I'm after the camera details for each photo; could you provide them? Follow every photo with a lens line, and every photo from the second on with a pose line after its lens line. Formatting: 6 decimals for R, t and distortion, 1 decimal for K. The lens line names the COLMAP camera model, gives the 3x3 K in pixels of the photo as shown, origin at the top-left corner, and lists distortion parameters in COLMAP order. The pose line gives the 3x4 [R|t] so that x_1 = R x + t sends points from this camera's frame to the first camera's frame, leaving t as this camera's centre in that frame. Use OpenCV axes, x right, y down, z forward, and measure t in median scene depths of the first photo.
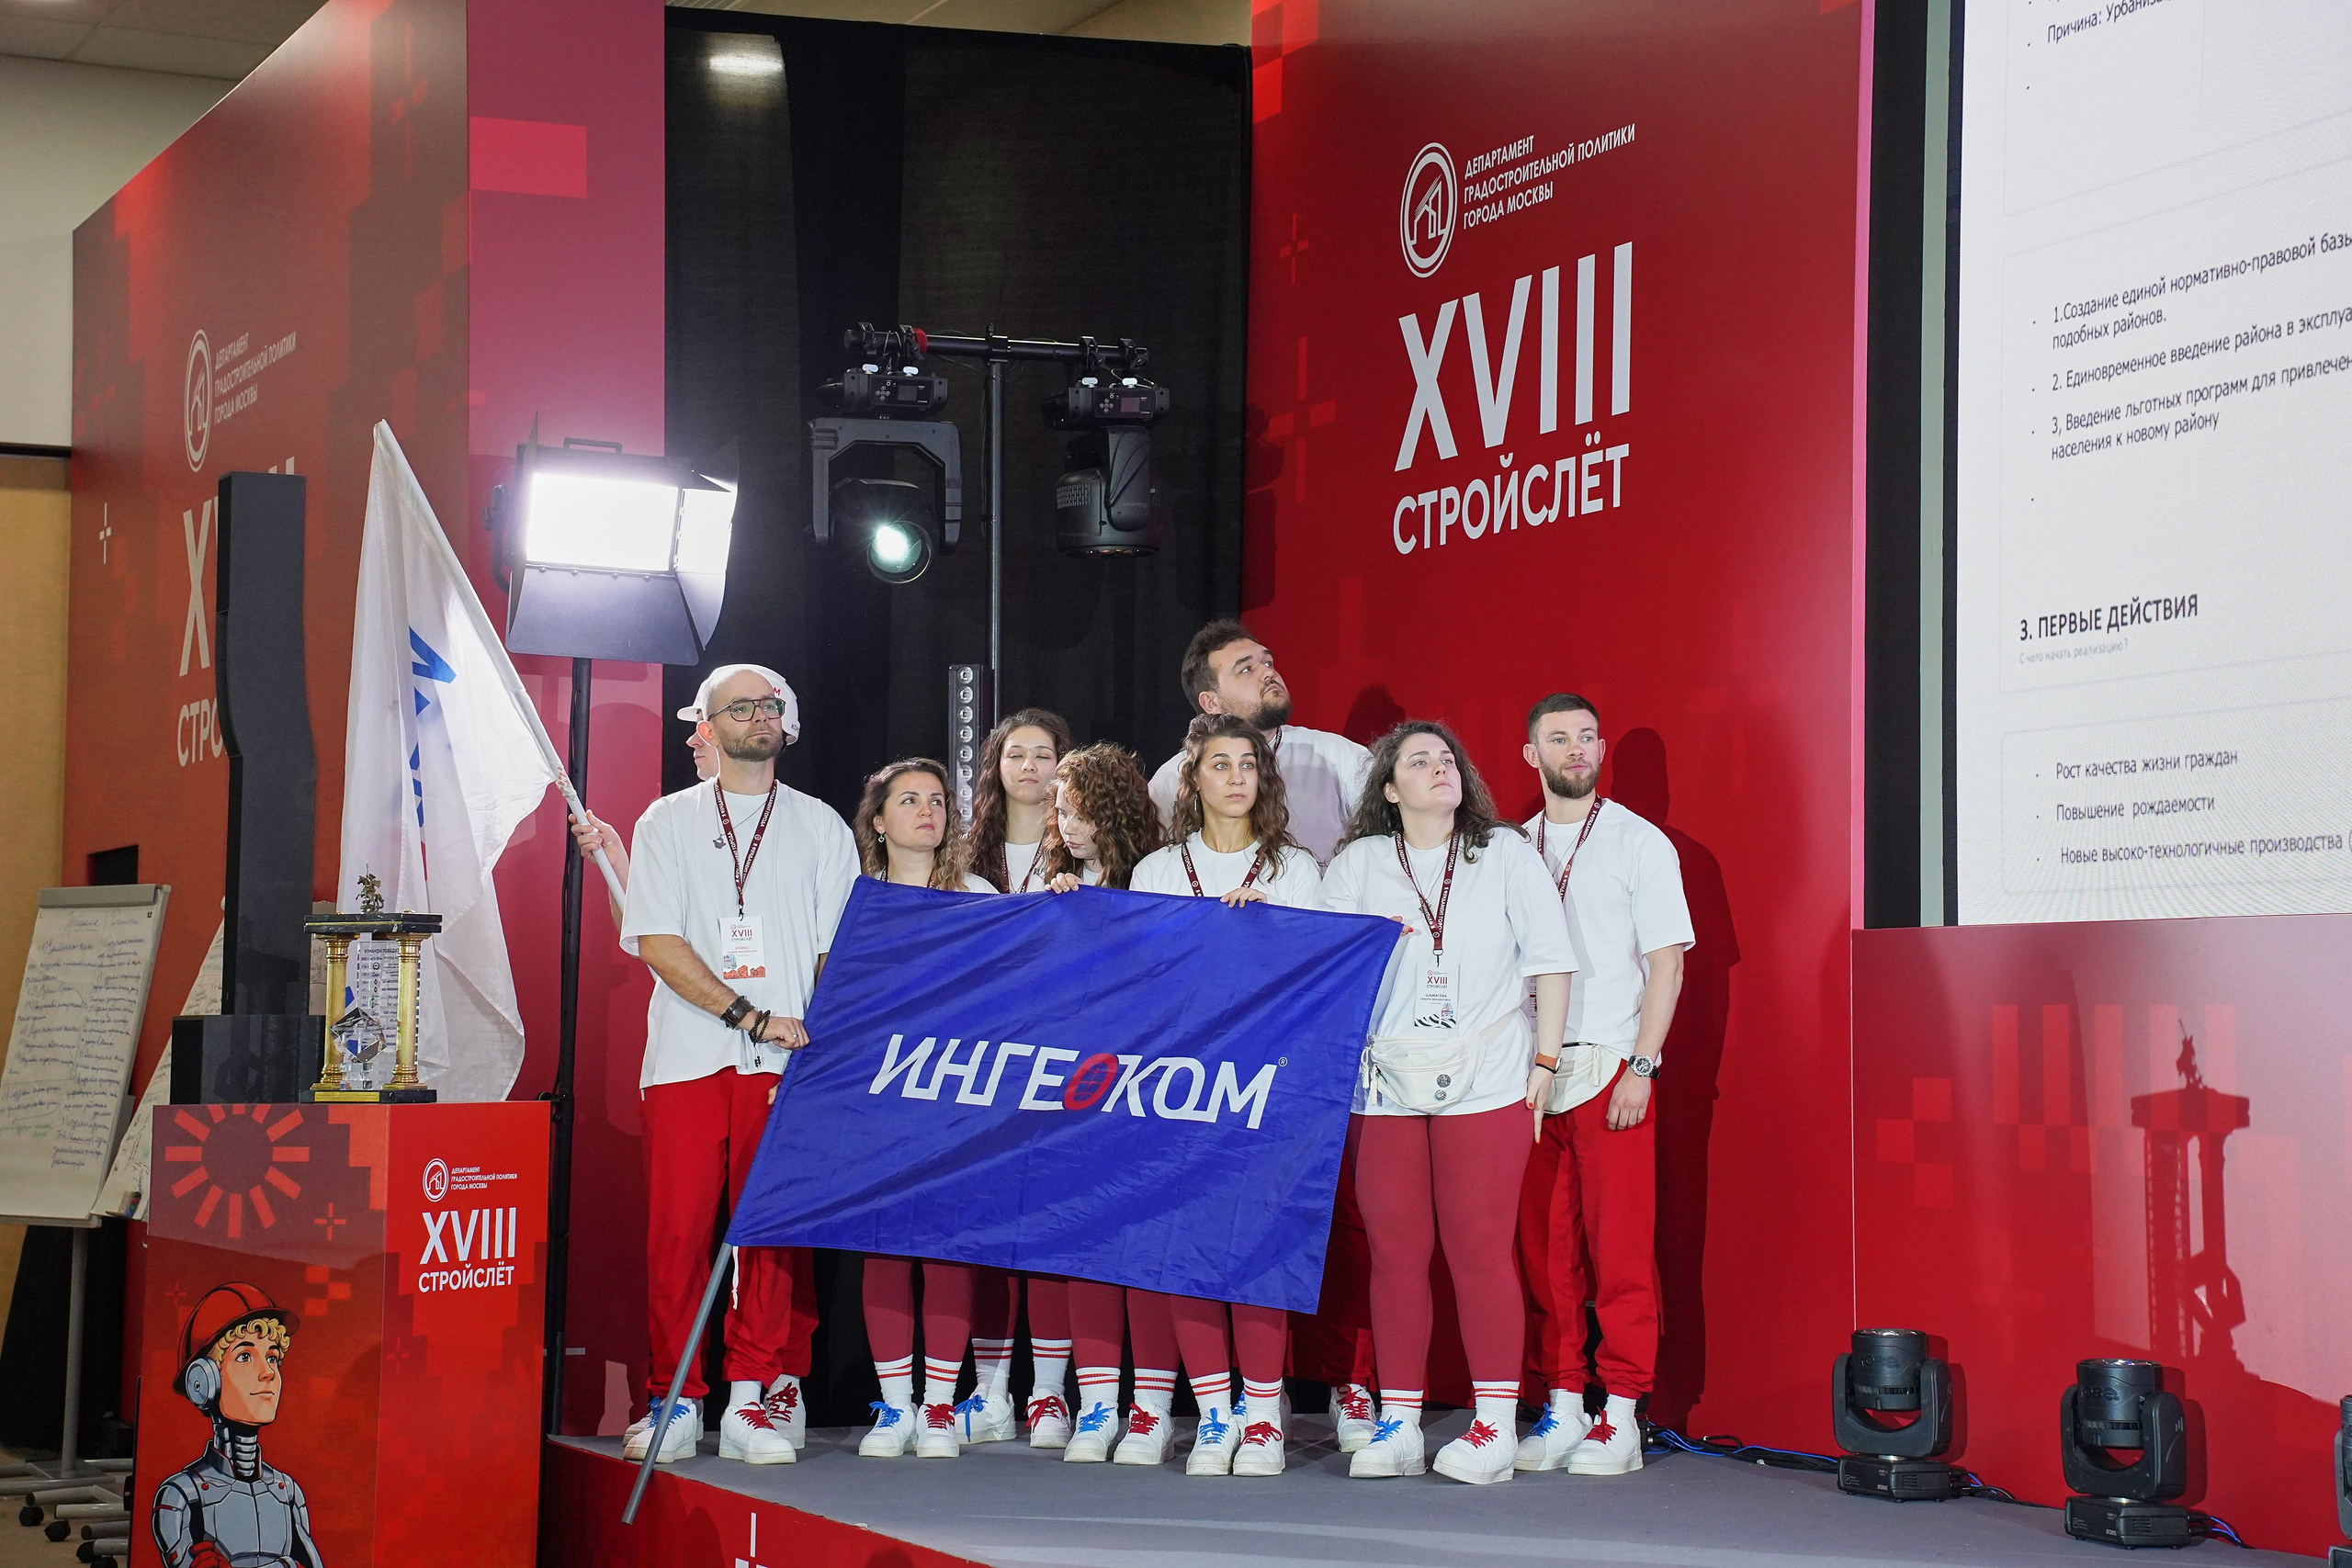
lens RADIAL K [[4866.8, 0, 1161.2], [0, 4866.8, 786.4], [0, 0, 1]] dist [0.589998, 0.000000]
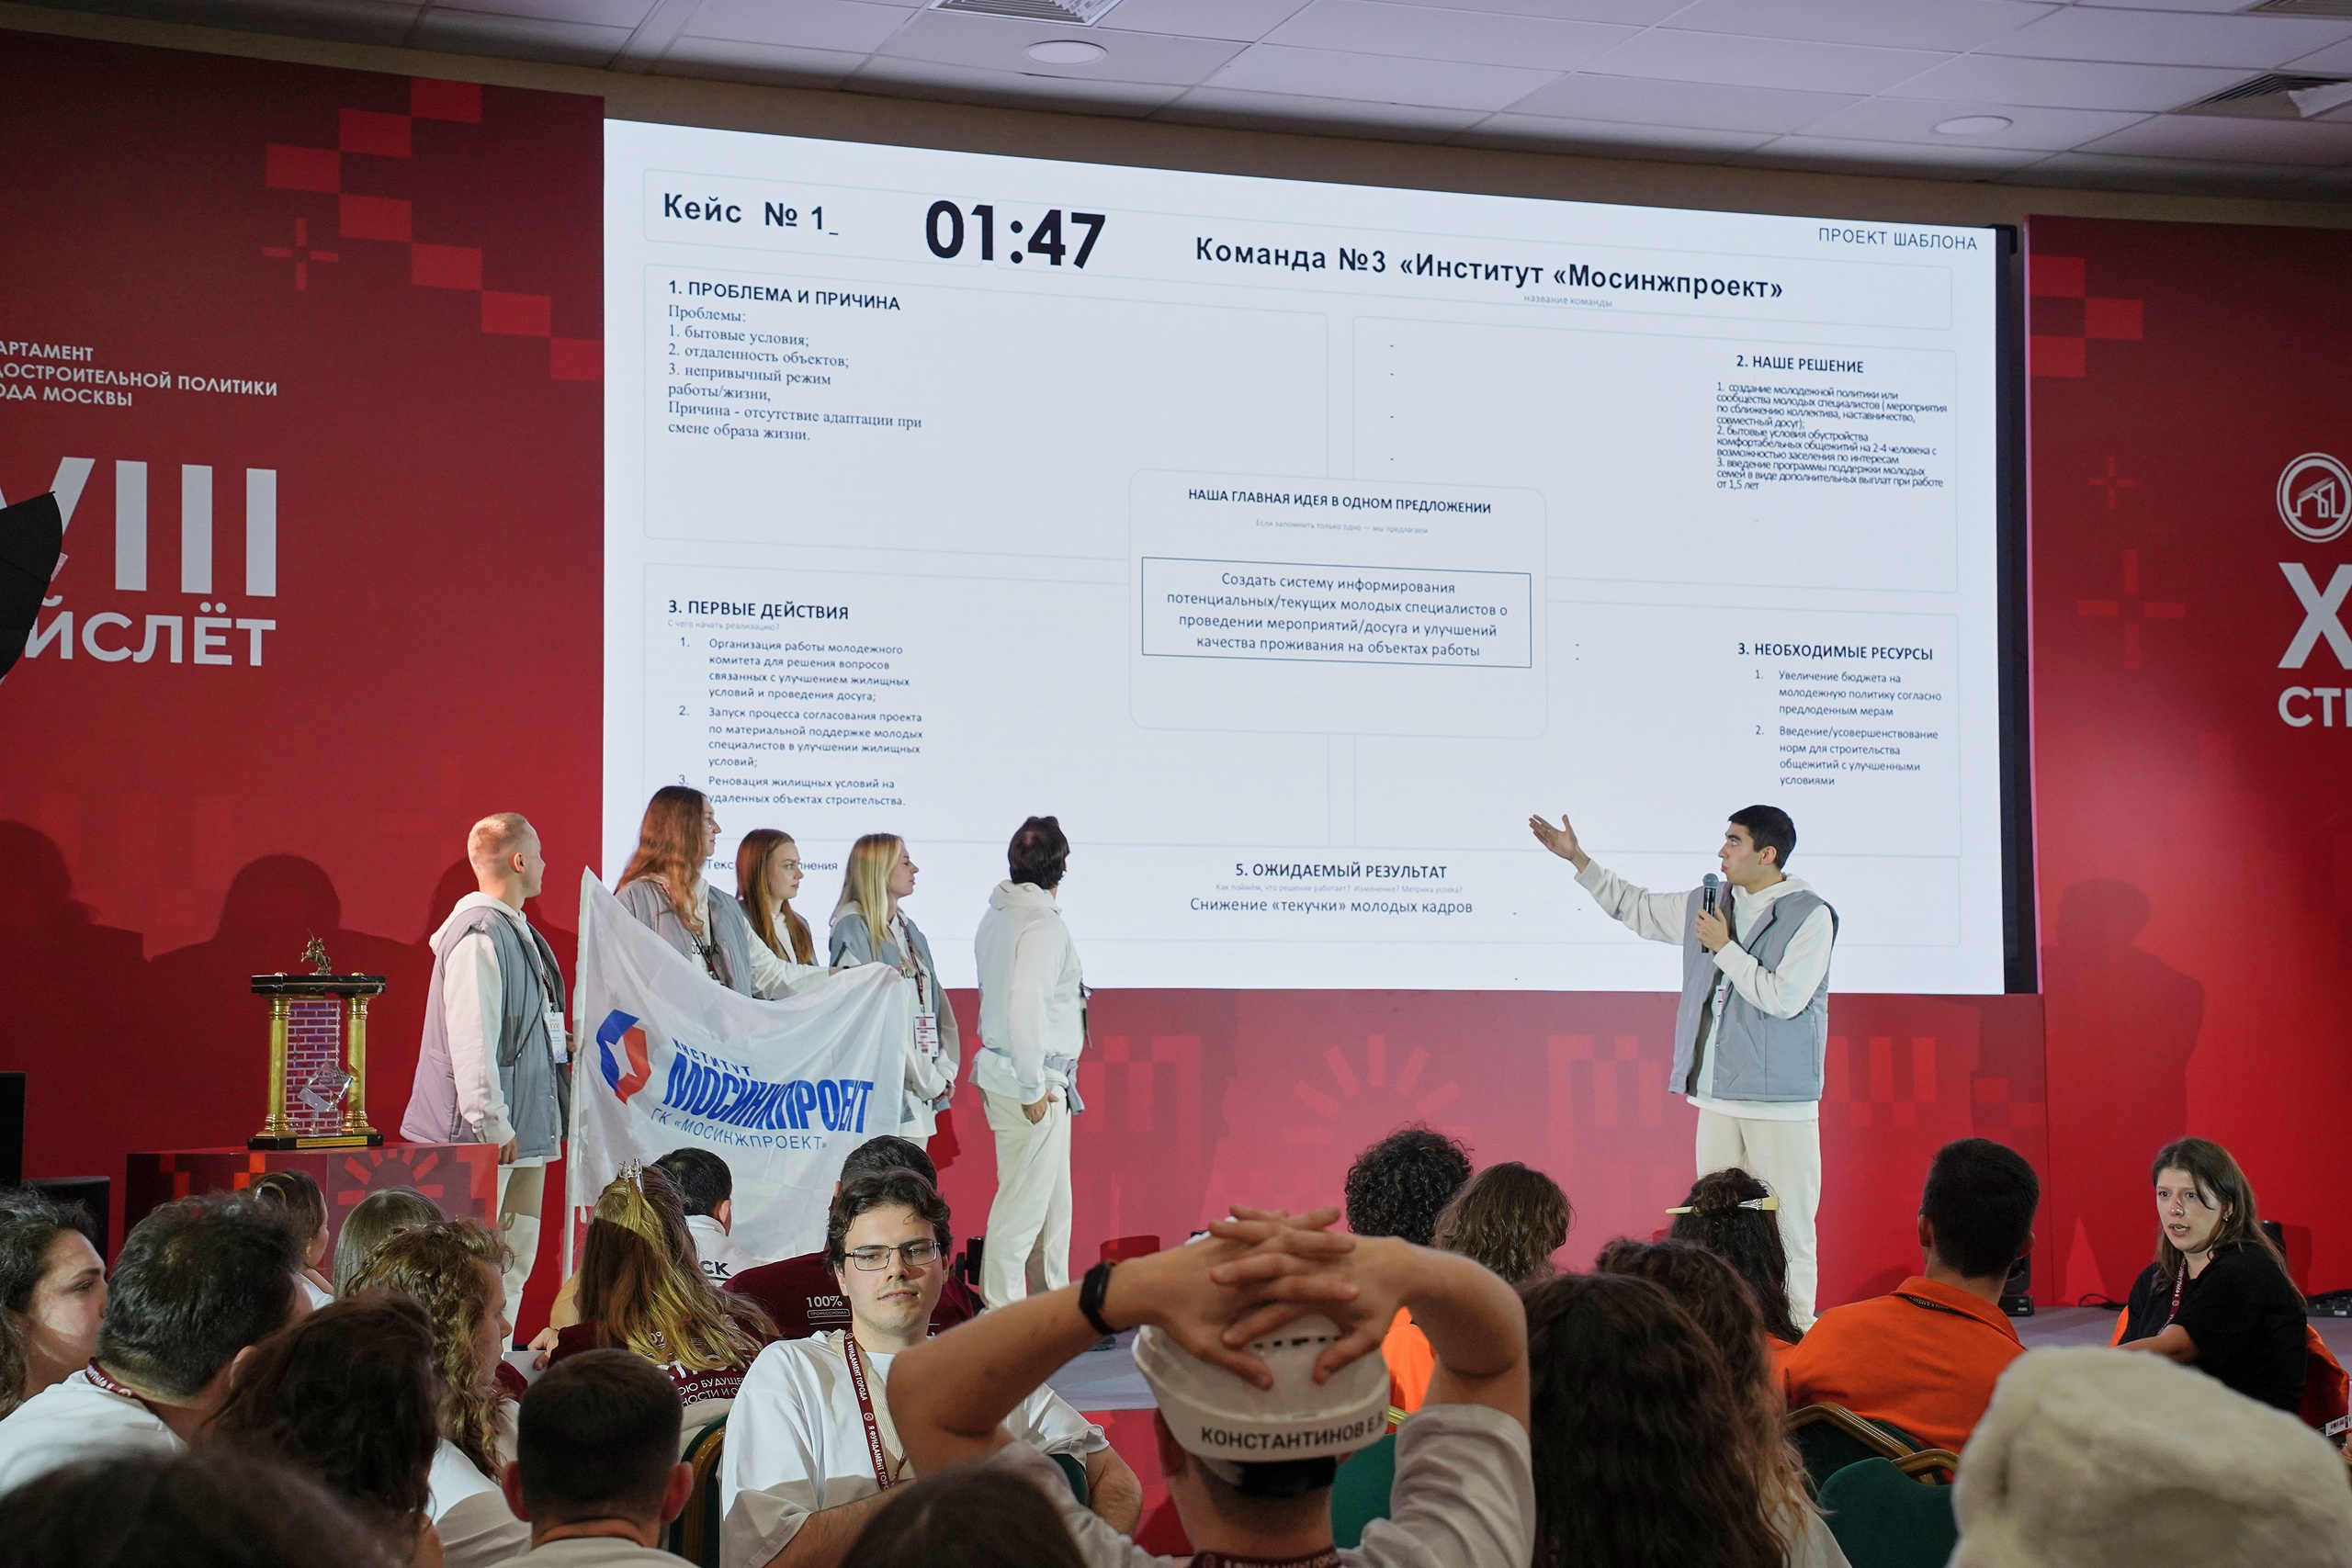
lens RADIAL K [[3569.2, 0, 1215.6], [0, 3569.2, 800.2], [0, 0, 1]] dist [0.311286, 0.000000]
pose [[0.028002, 0.053852, 0.998156, -0.868003], [-0.050619, 0.997343, -0.052388, 0.017361], [-0.998325, -0.049058, 0.030653, 0.700694]]
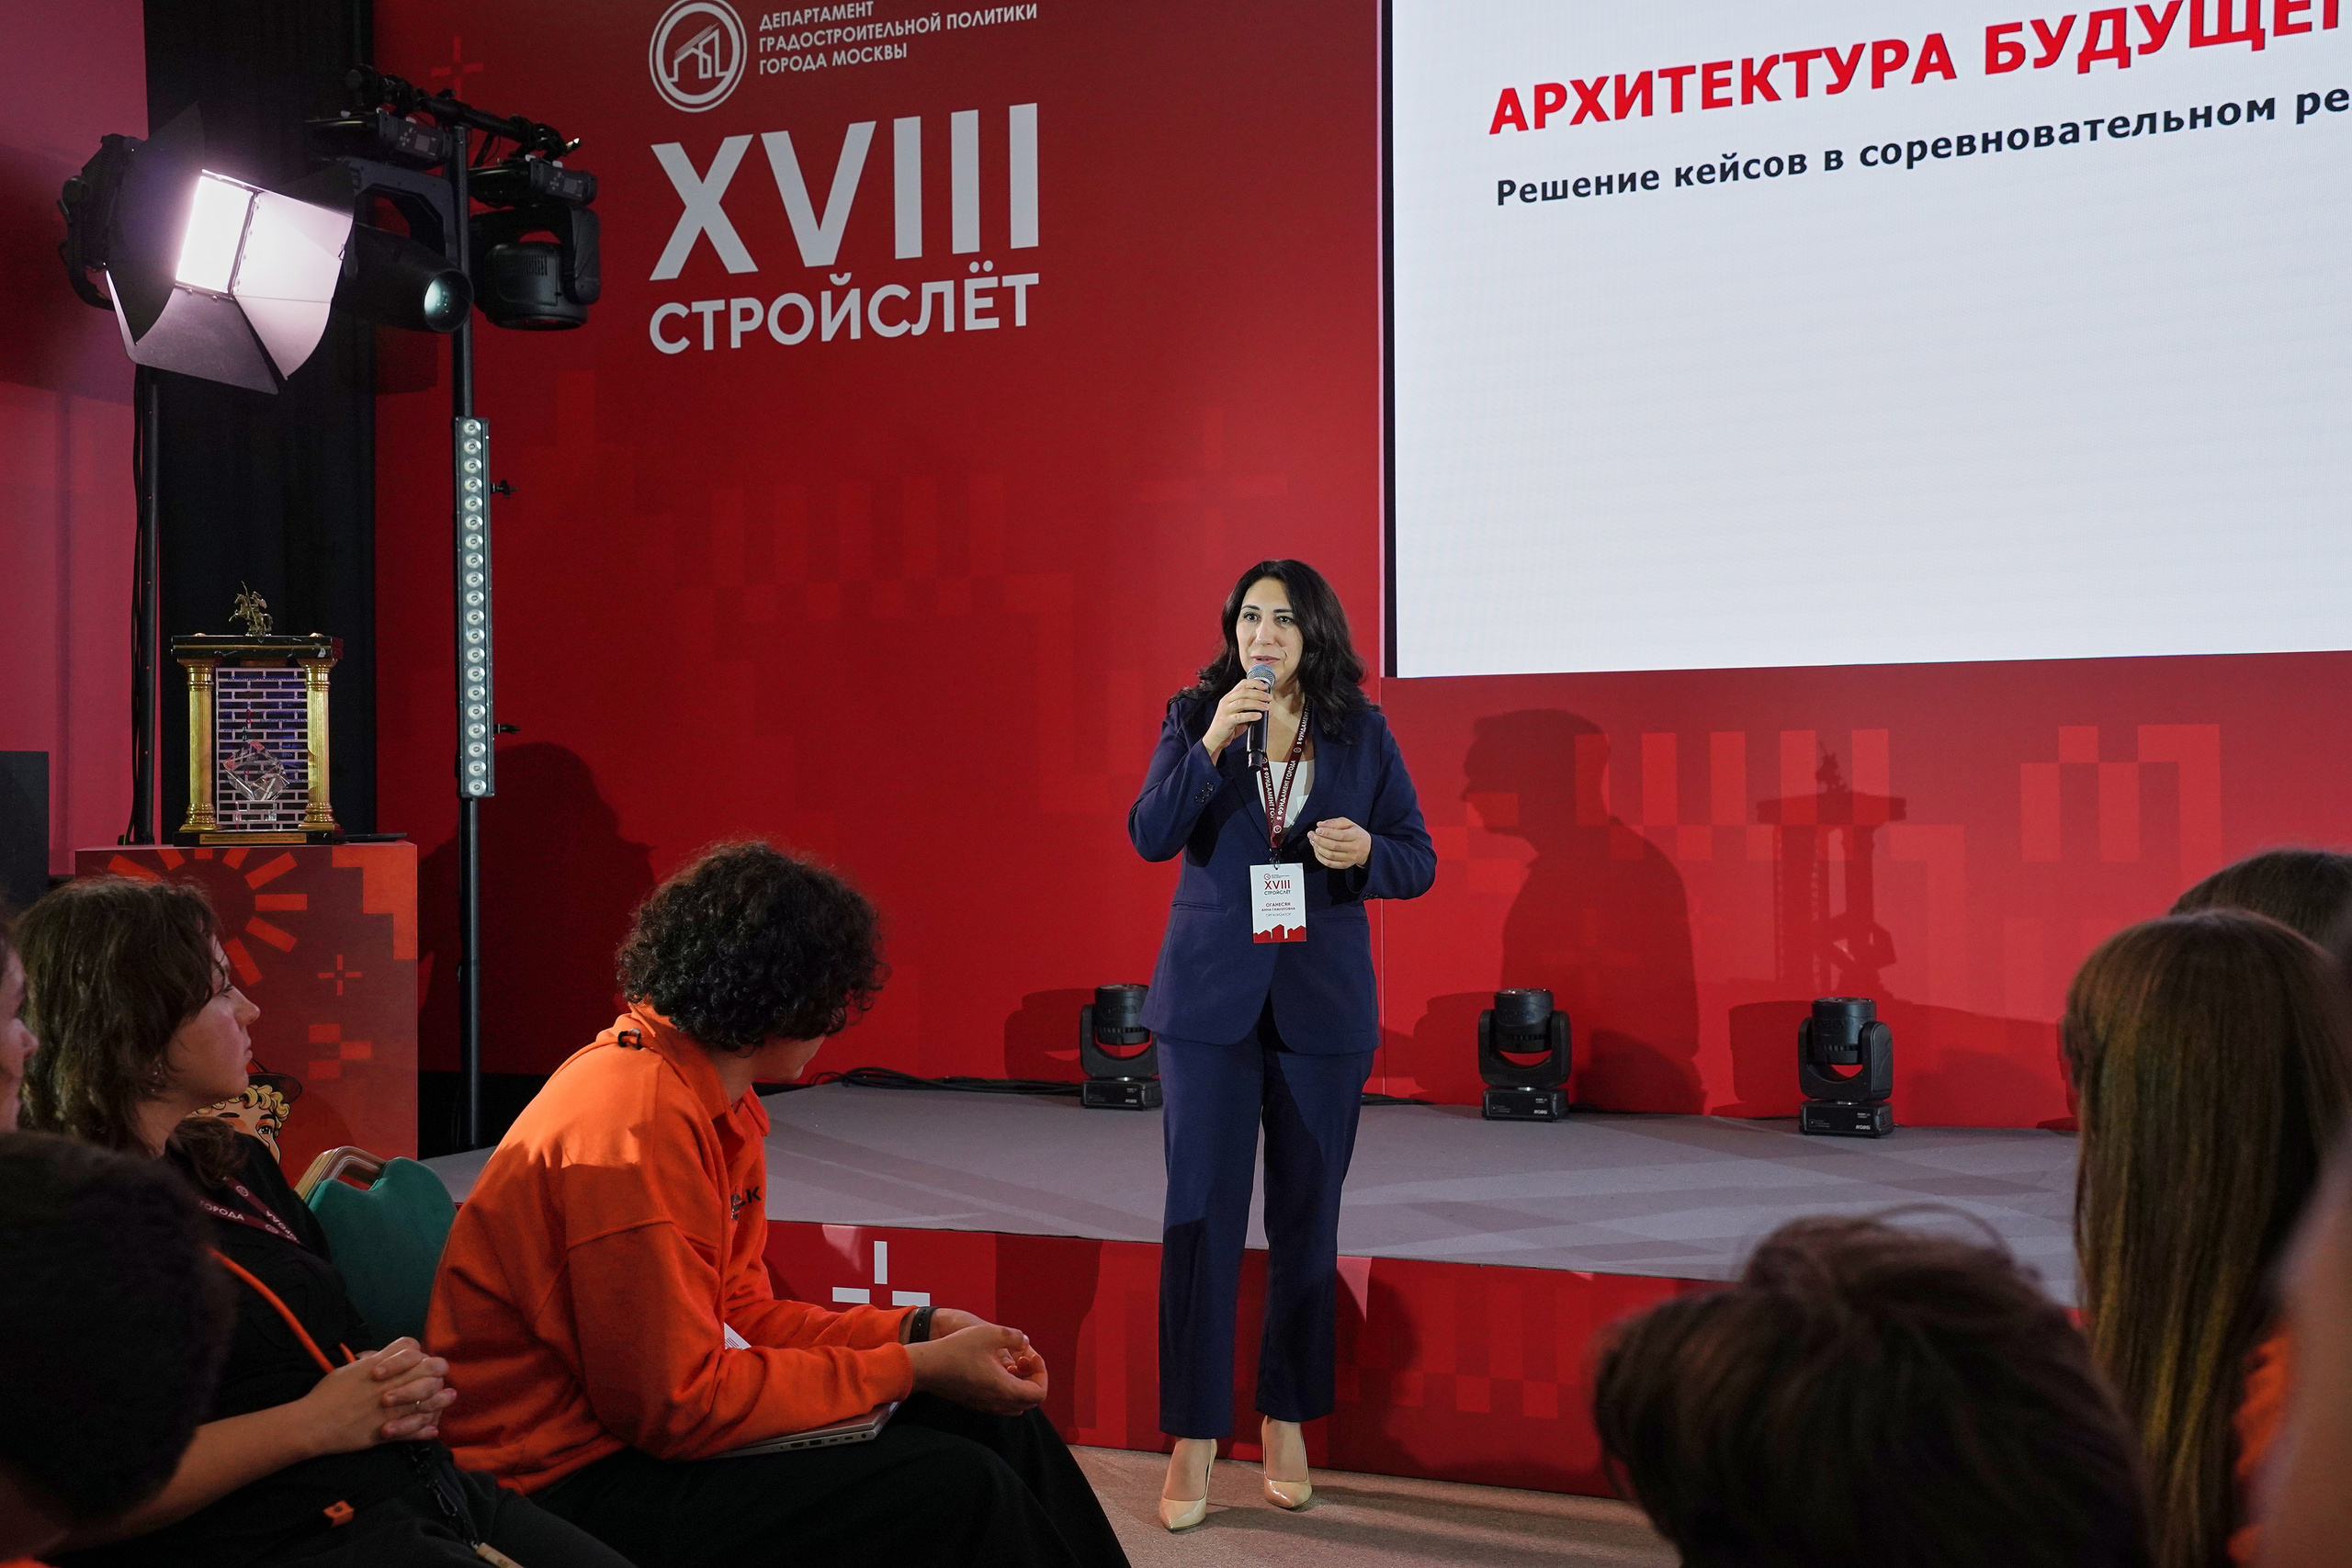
lens RADIAL K [[2959.5, 0, 1161.2], [0, 2959.5, 771.2], [0, 0, 1]] dist [0.194173, 0.000000]
pose [[0.727436, -0.009112, 0.686115, -0.376798], [-0.022738, 0.999043, 0.037374, 0.023409], [-0.685799, -0.042788, 0.726532, 0.438184]]
